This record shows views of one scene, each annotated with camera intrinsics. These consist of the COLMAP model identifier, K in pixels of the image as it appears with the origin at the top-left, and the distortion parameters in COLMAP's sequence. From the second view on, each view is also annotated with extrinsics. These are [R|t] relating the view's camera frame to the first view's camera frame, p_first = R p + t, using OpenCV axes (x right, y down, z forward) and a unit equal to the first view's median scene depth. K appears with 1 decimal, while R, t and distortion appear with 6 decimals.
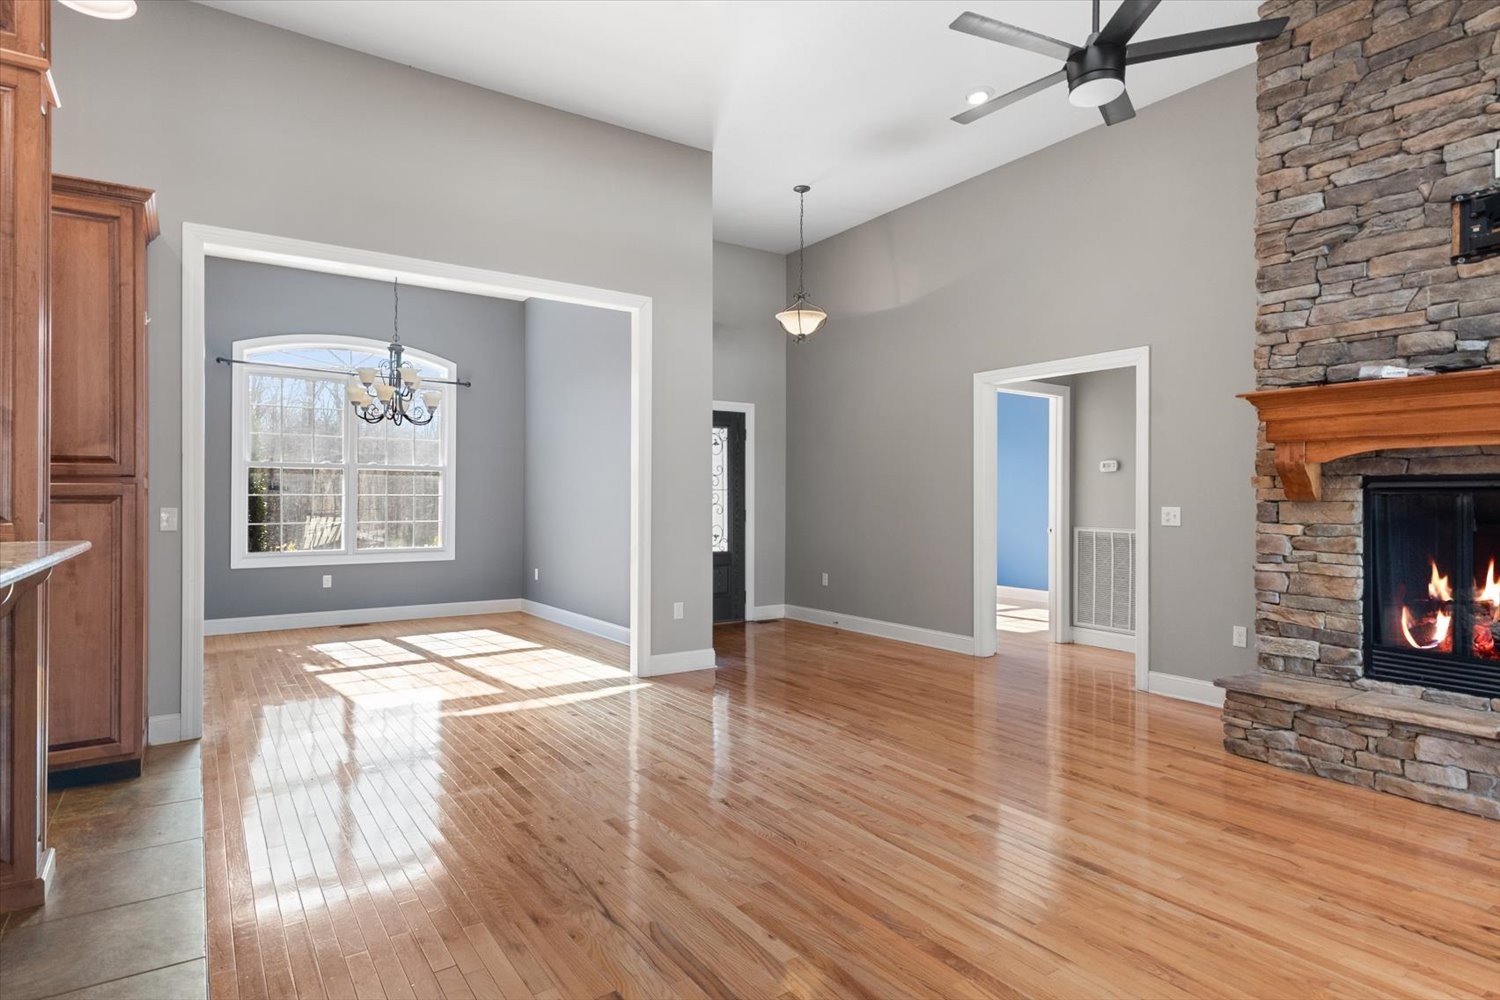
lens RADIAL K [[806.6, 0, 744.2], [0, 806.6, 495.4], [0, 0, 1]] dist [0.011014, -0.004230]
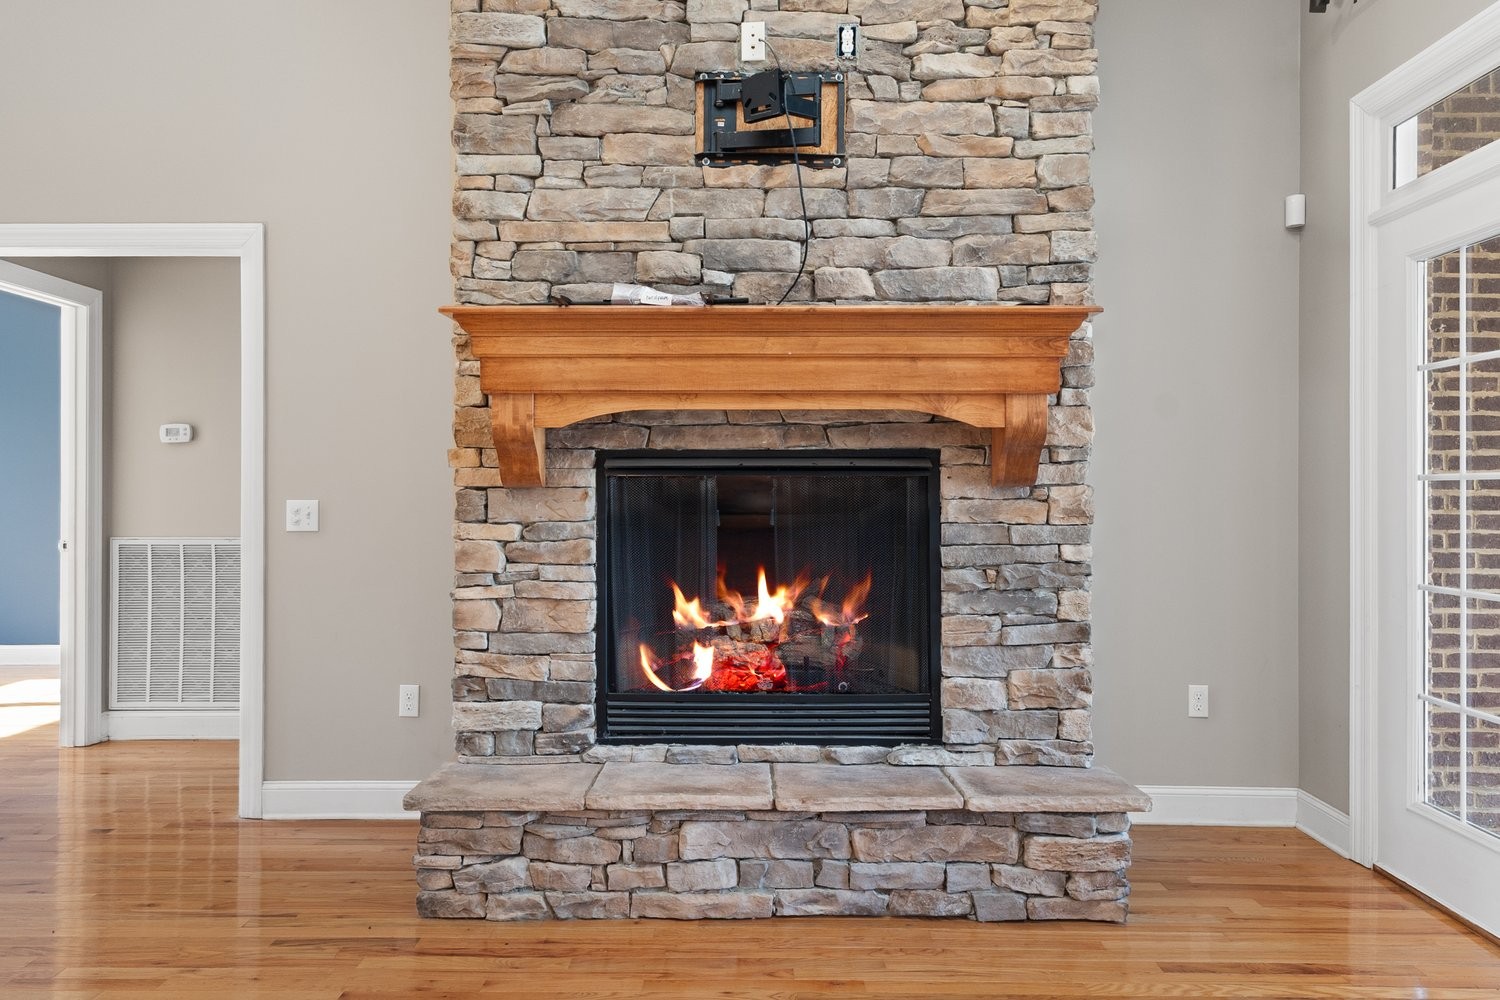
lens RADIAL K [[1004.1, 0, 748.9], [0, 1004.1, 484.2], [0, 0, 1]] dist [0.022525, 0.005710]
pose [[0.567339, 0.000214, 0.823484, 0.136493], [0.001743, 0.999997, -0.001461, 0.006139], [-0.823482, 0.002264, 0.567337, 0.410951]]
